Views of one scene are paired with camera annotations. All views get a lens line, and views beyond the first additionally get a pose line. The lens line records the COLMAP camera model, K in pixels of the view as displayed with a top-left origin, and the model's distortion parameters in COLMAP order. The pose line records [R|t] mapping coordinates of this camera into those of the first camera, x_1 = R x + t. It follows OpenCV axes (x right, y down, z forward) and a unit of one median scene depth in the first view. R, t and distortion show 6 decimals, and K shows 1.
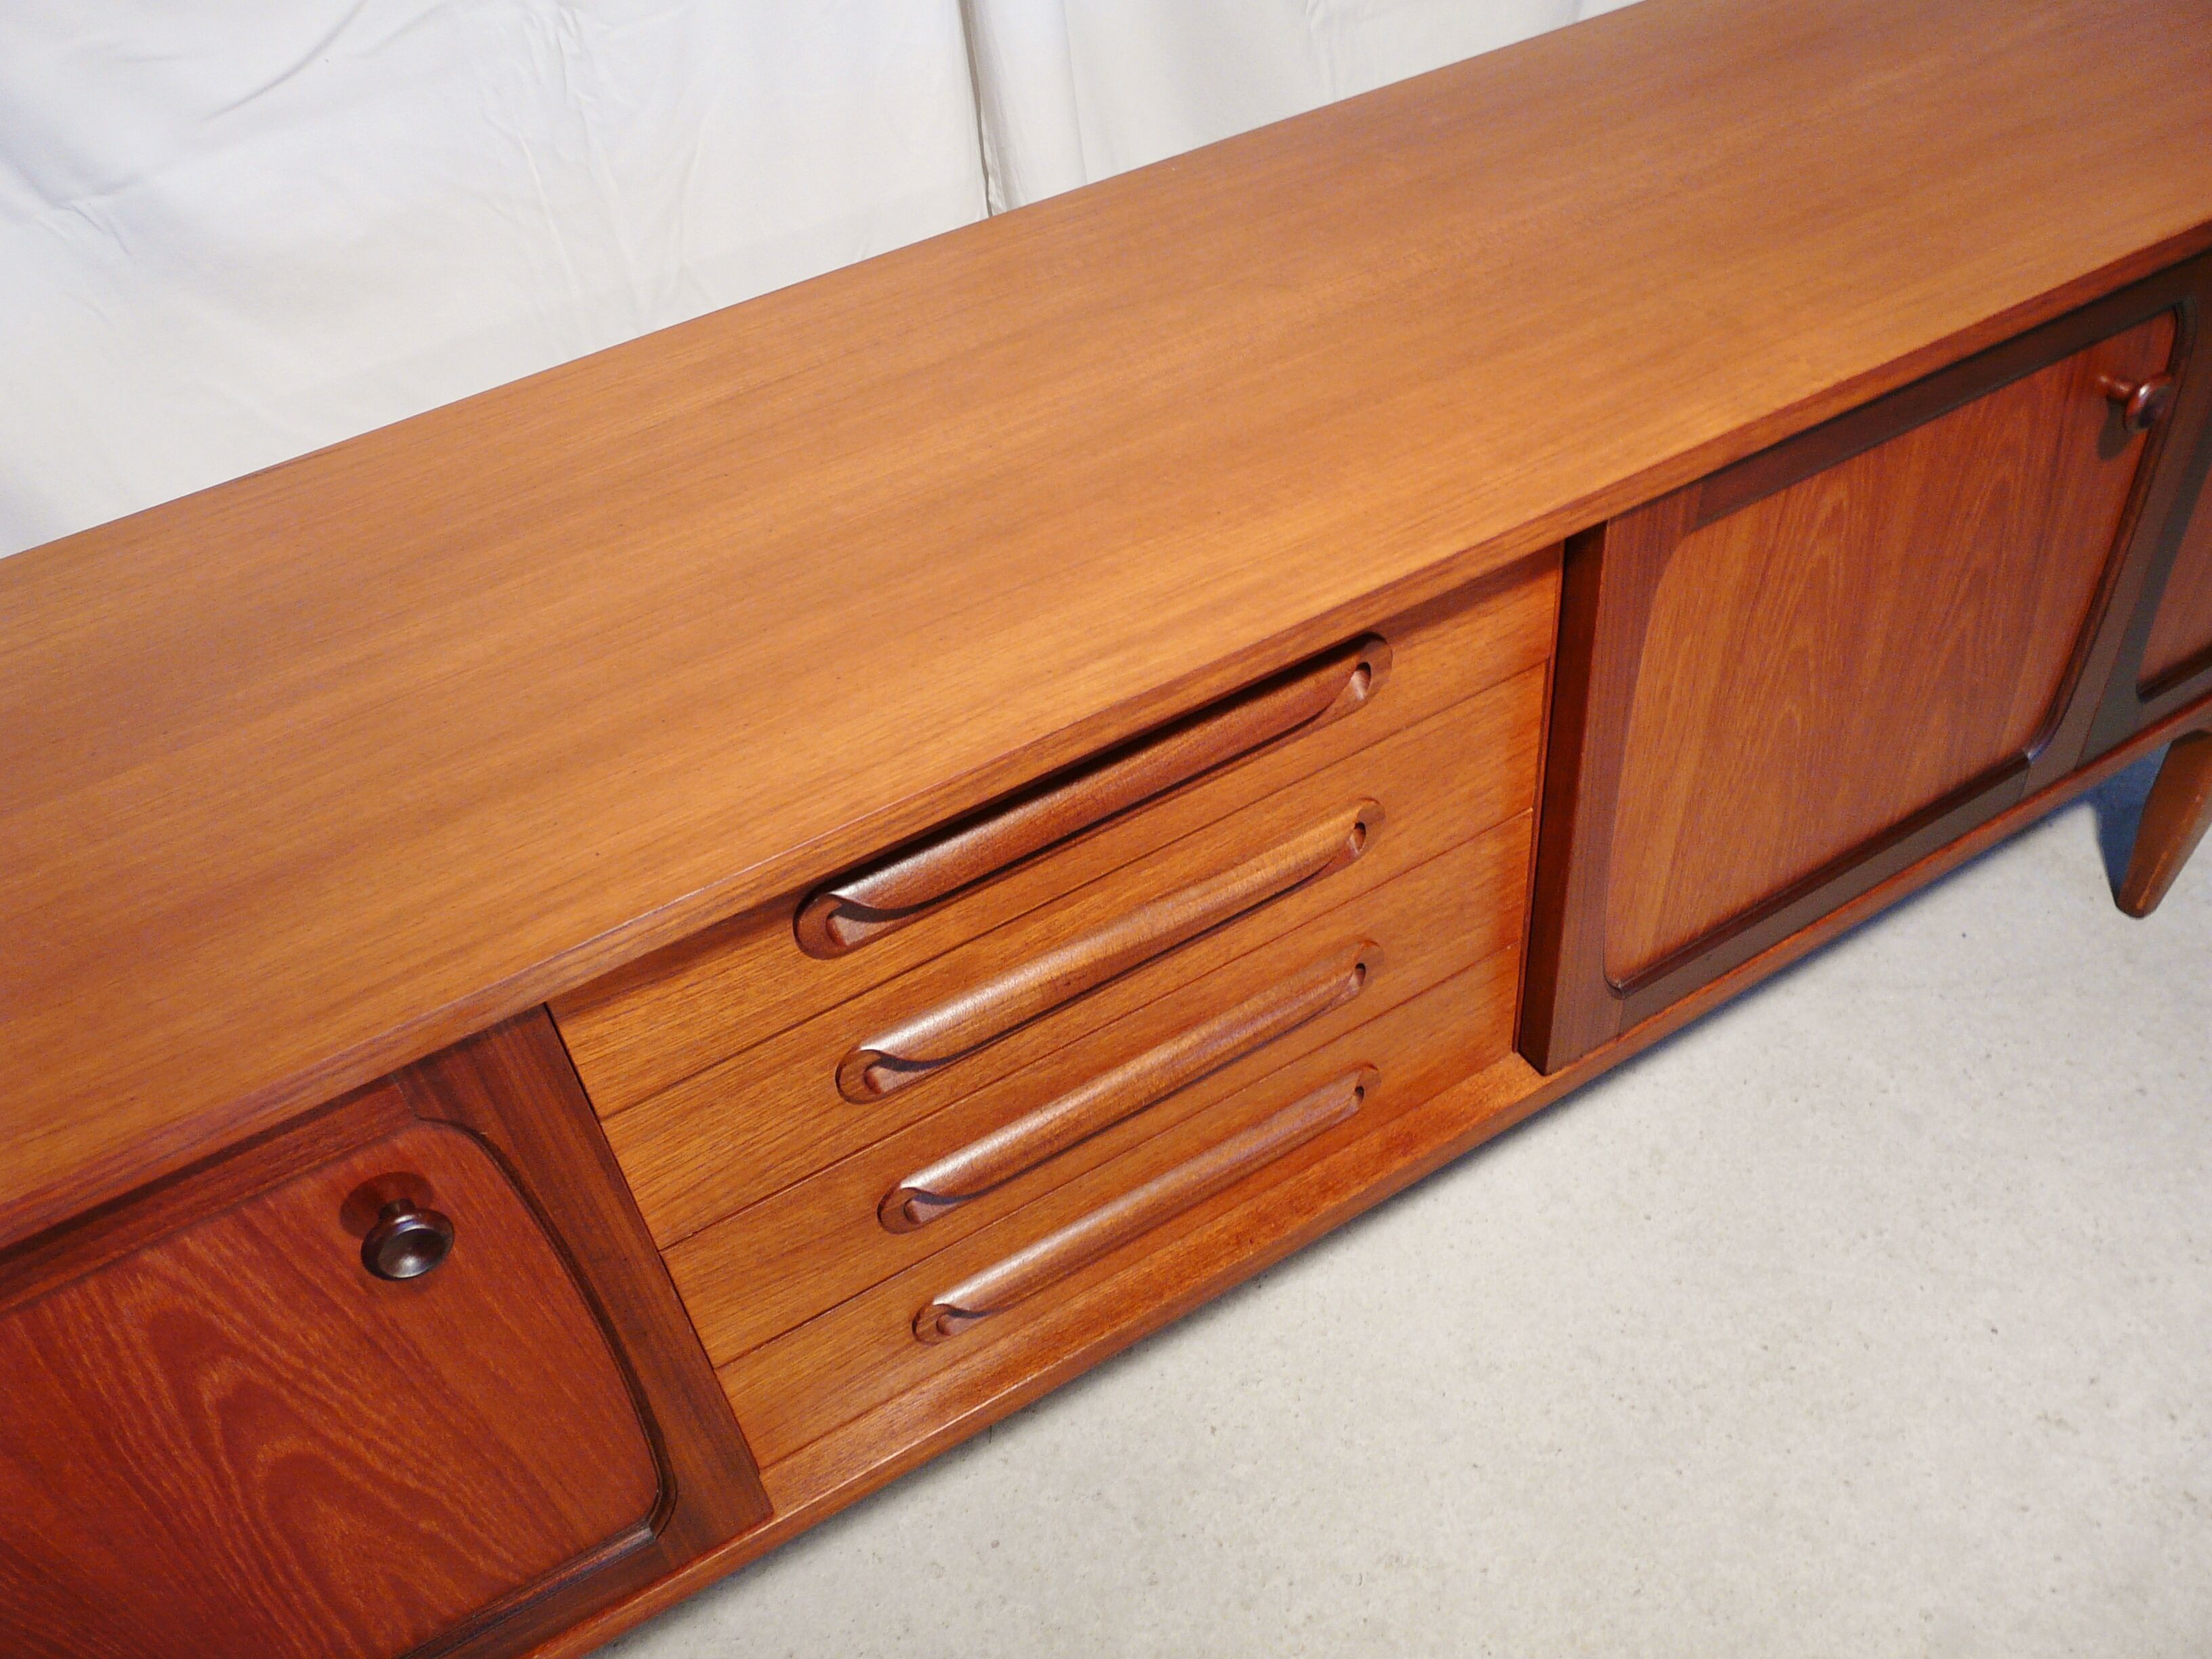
lens RADIAL K [[1796.2, 0, 1106.0], [0, 1796.2, 829.5], [0, 0, 1]] dist [-0.086955, 0.121043]
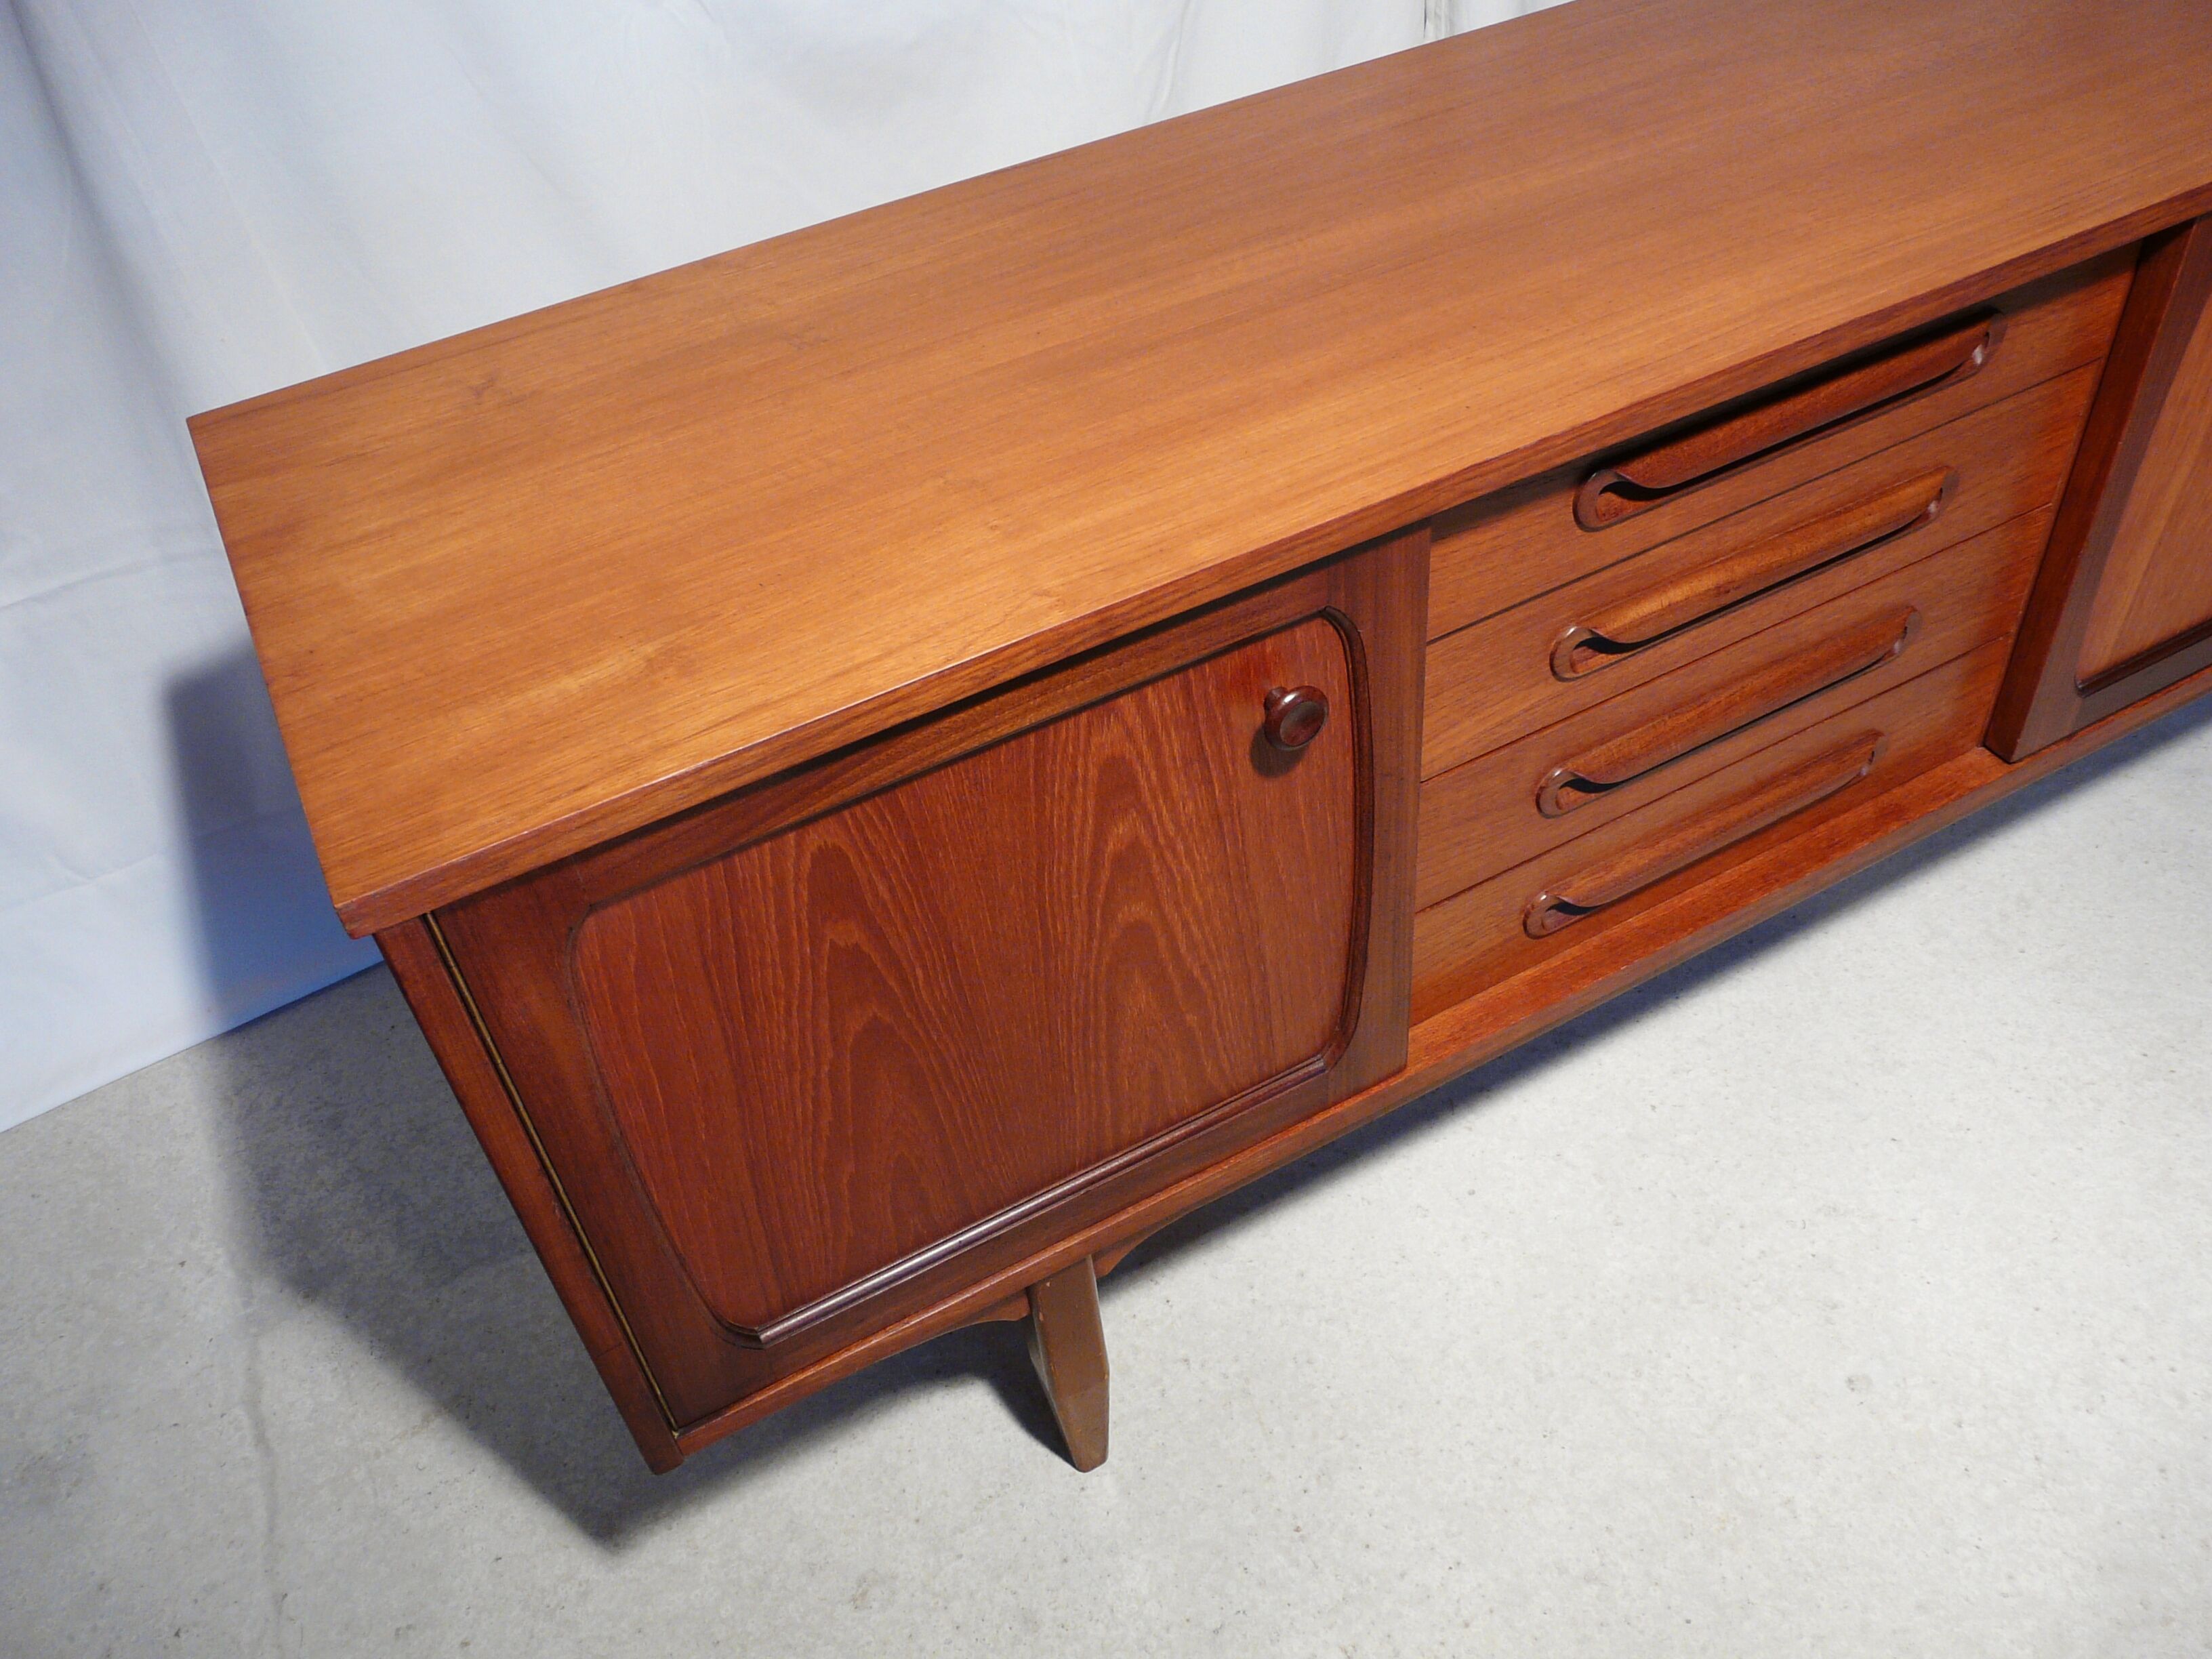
lens RADIAL K [[1796.2, 0, 1106.0], [0, 1796.2, 829.5], [0, 0, 1]] dist [-0.086955, 0.121043]
pose [[0.999169, 0.035108, -0.020719, -0.290880], [-0.035029, 0.999377, 0.004205, 0.181694], [0.020853, -0.003476, 0.999777, -0.146356]]
